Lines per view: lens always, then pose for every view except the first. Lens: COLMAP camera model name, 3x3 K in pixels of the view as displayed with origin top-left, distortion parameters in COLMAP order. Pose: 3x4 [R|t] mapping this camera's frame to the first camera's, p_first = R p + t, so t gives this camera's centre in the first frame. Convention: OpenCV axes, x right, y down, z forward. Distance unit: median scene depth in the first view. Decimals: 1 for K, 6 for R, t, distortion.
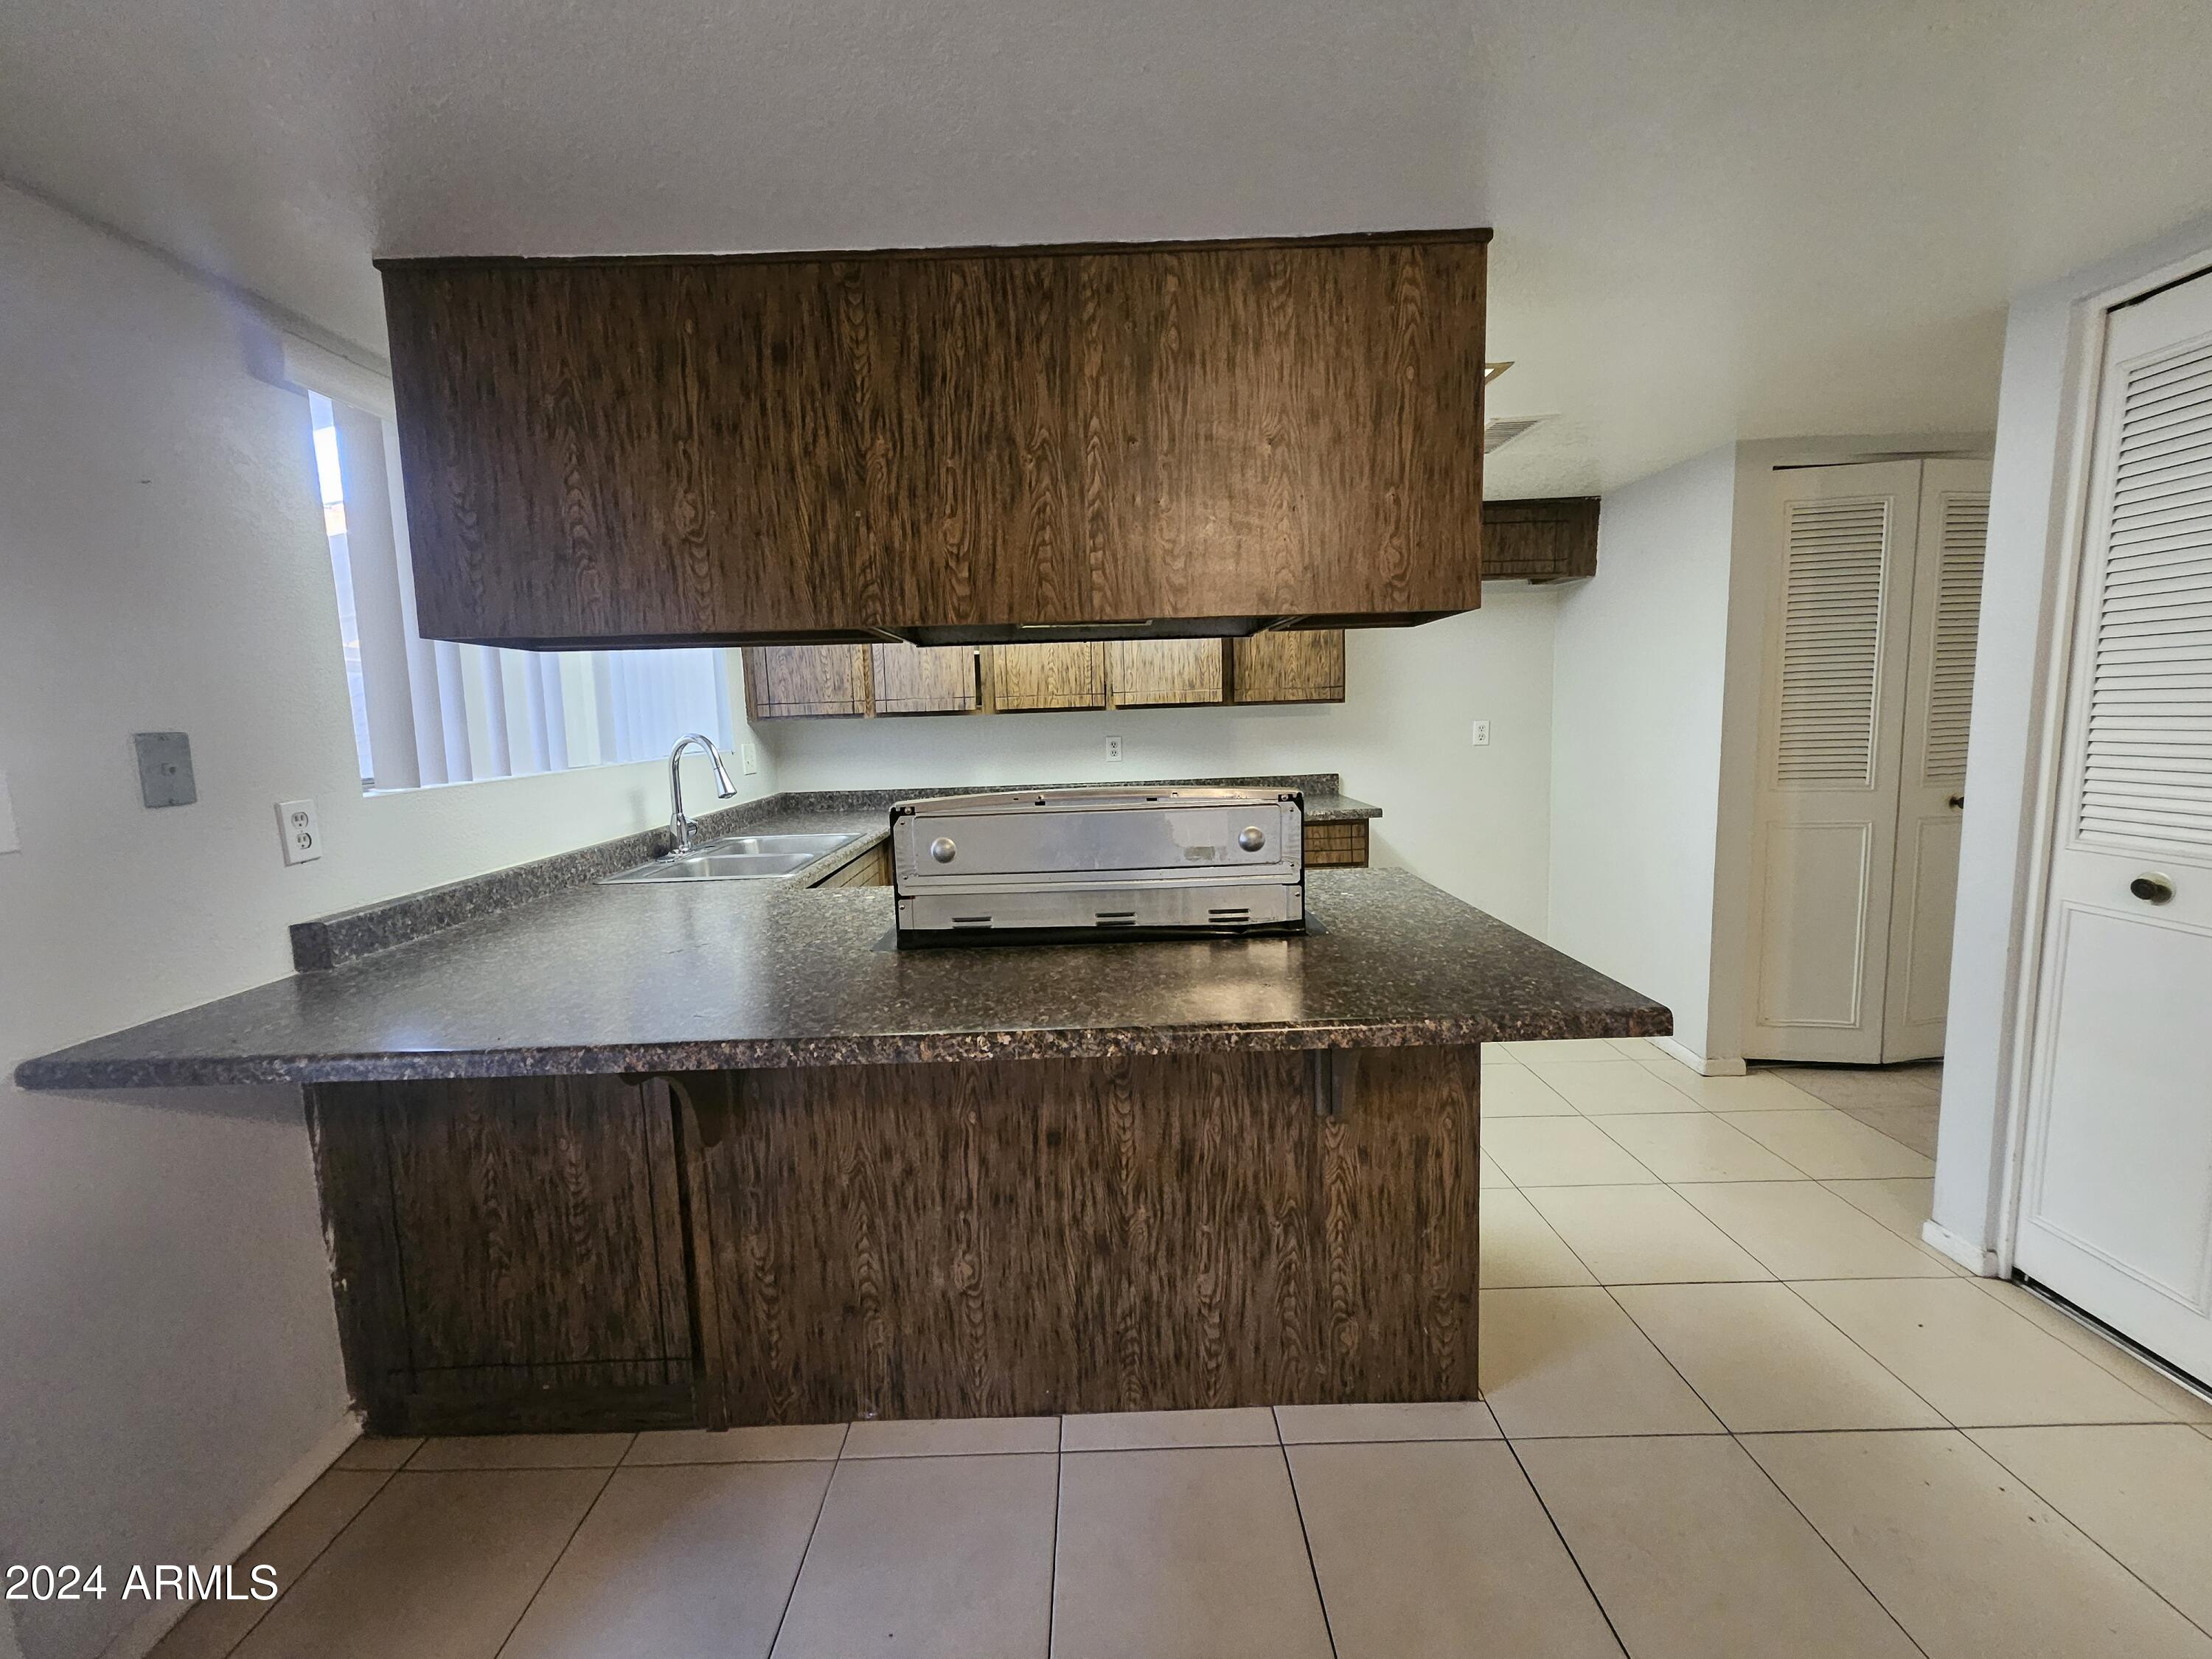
lens RADIAL K [[868.5, 0, 1097.2], [0, 868.5, 806.2], [0, 0, 1]] dist [0.010062, -0.003894]
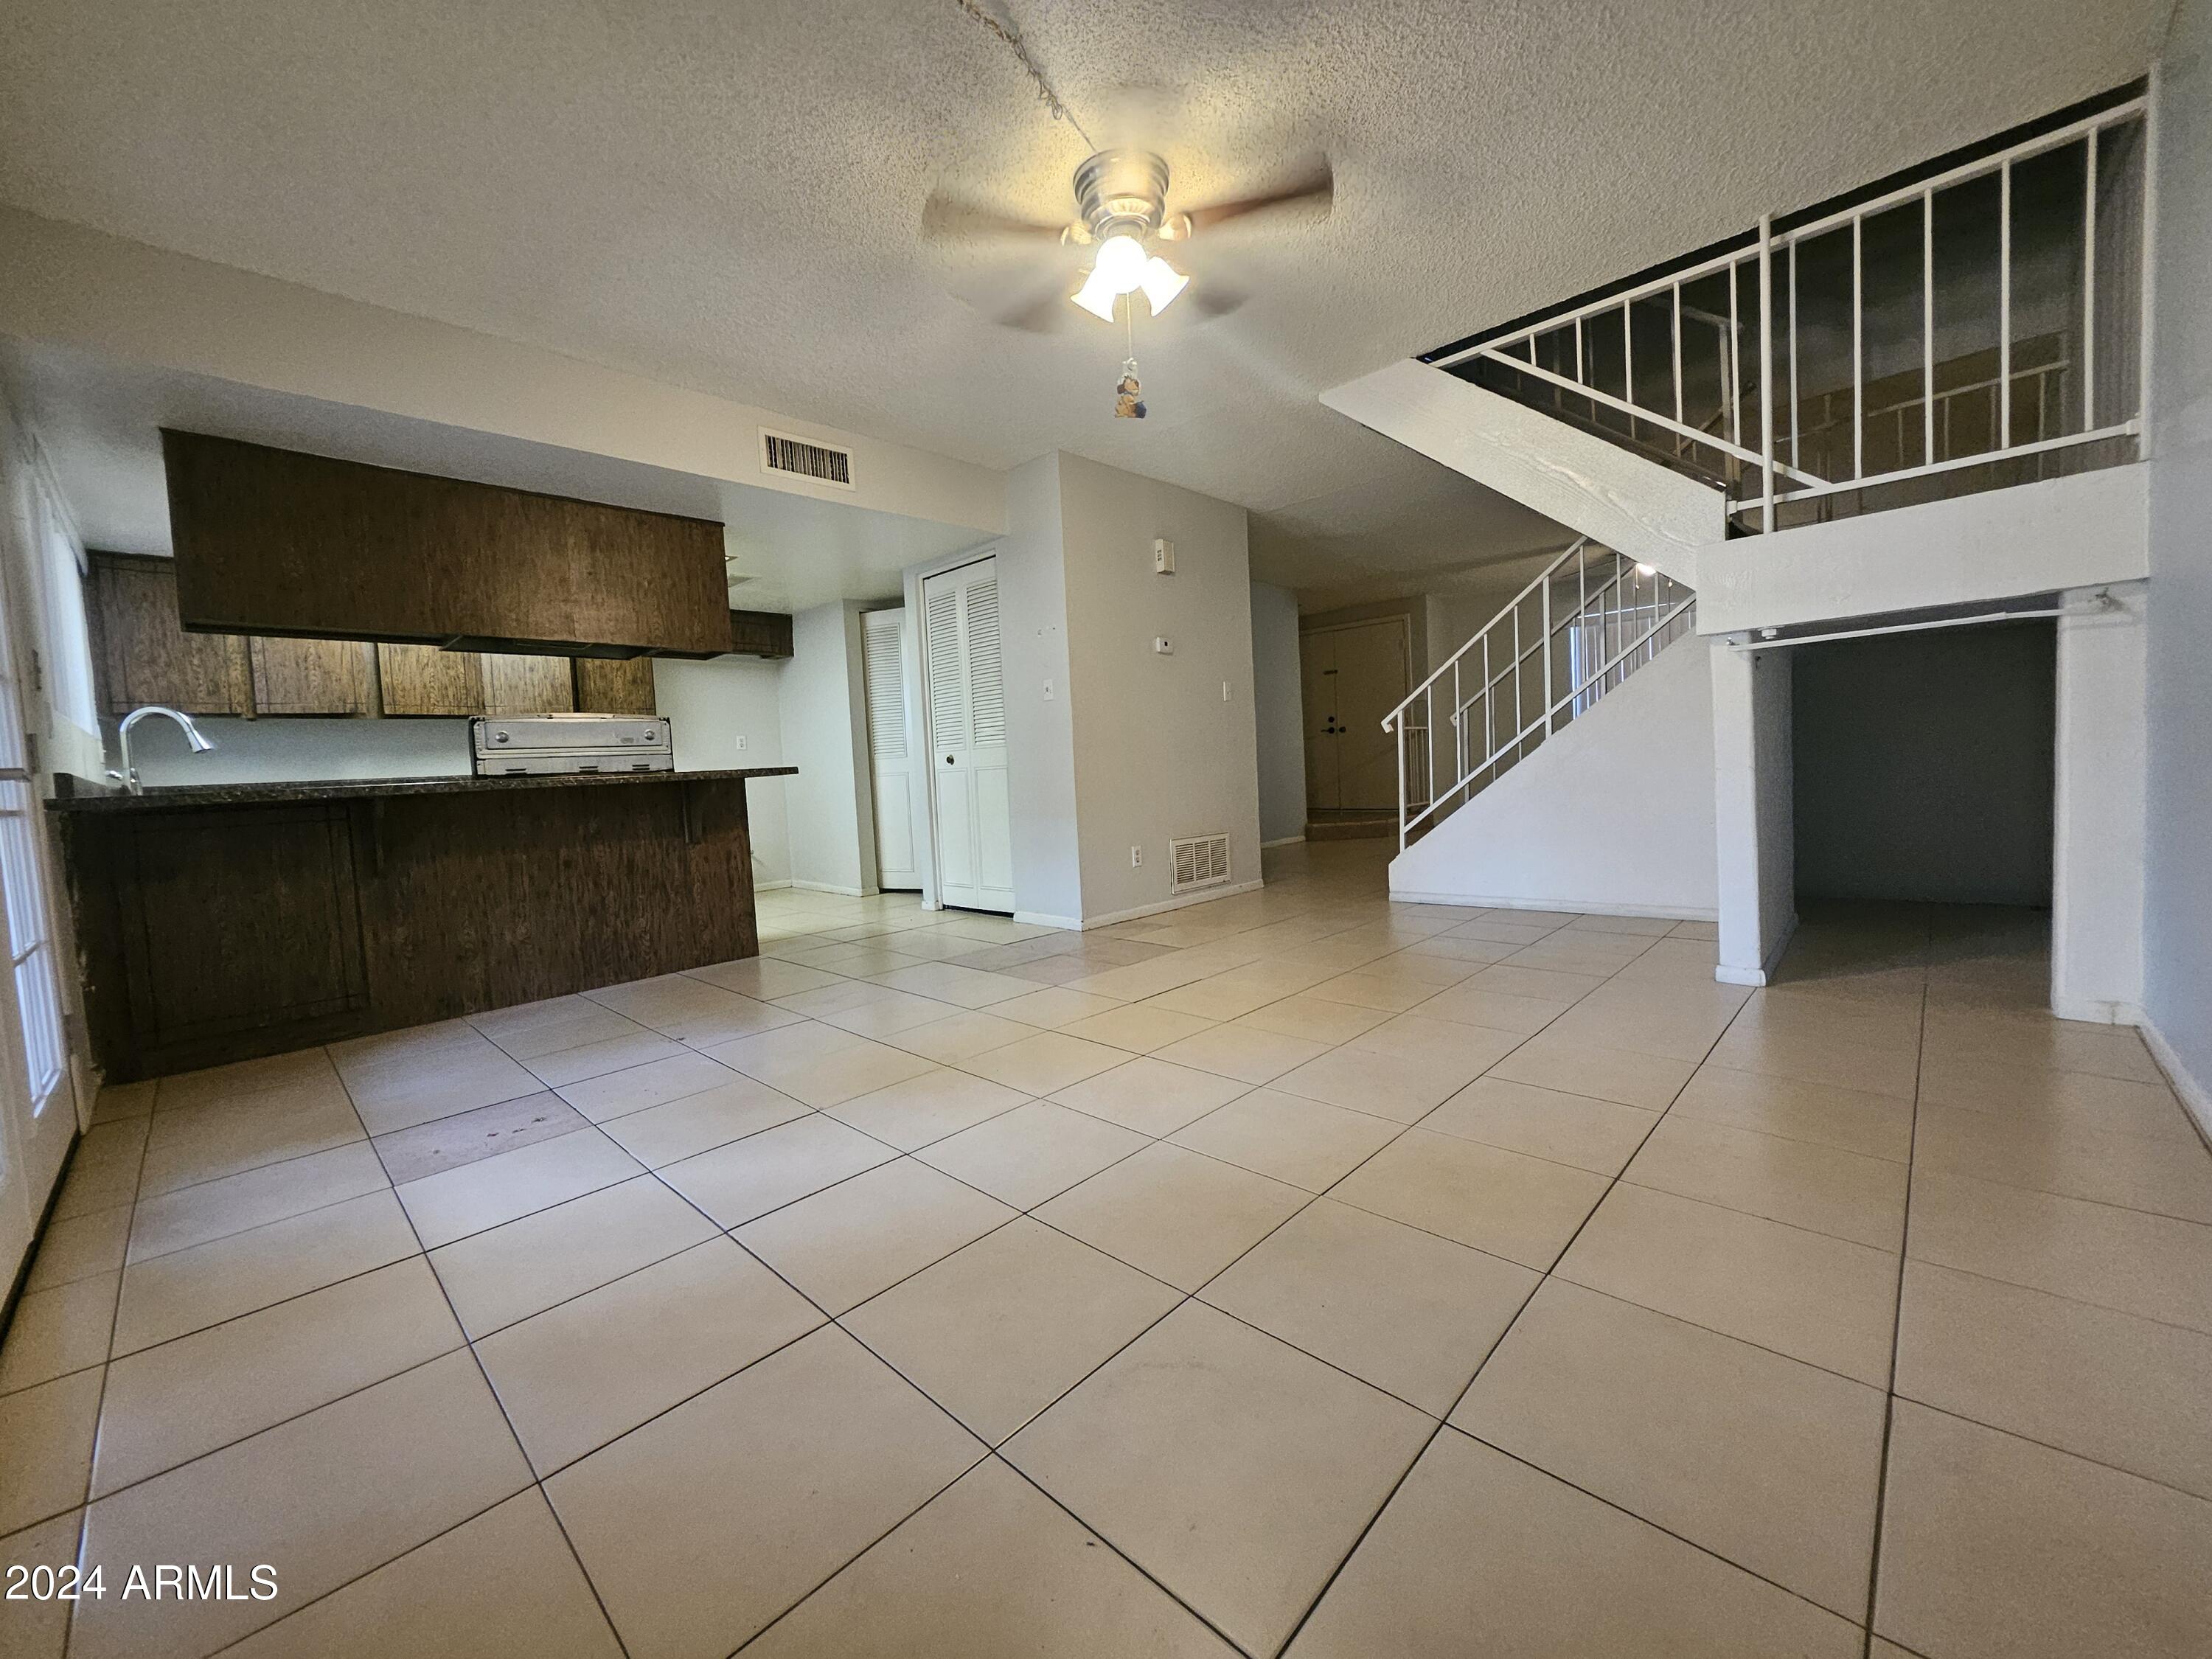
lens RADIAL K [[868.5, 0, 1097.2], [0, 868.5, 806.2], [0, 0, 1]] dist [0.010062, -0.003894]
pose [[0.697036, -0.037466, 0.716056, -0.703056], [0.110858, 0.992258, -0.055995, 0.506794], [-0.708414, 0.118411, 0.695793, -1.577152]]
